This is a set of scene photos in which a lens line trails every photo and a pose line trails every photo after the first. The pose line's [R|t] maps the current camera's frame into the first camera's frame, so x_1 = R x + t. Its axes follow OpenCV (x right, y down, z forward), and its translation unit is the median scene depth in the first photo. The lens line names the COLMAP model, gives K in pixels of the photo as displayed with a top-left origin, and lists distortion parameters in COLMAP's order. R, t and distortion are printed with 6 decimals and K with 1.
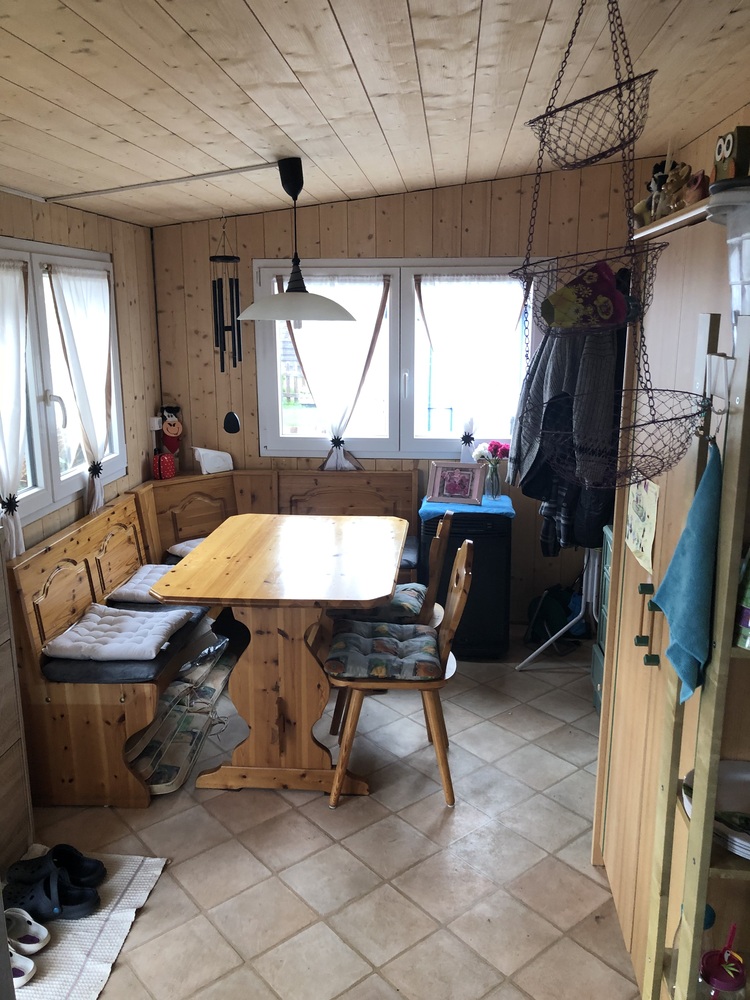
lens RADIAL K [[812.5, 0, 373.9], [0, 812.5, 499.3], [0, 0, 1]] dist [0.015799, 0.007552]
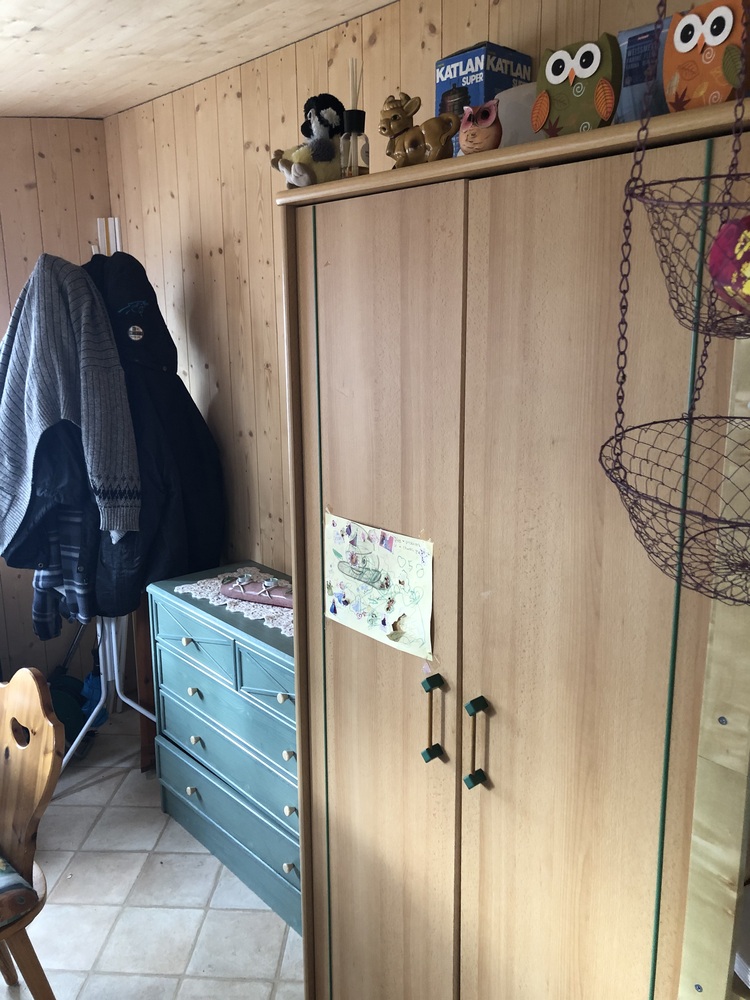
lens RADIAL K [[812.5, 0, 377.4], [0, 812.5, 497.5], [0, 0, 1]] dist [0.015799, 0.007552]
pose [[0.675540, -0.162711, 0.719146, -0.113652], [0.169974, 0.983443, 0.062842, -0.061749], [-0.717464, 0.079784, 0.692011, 0.301261]]
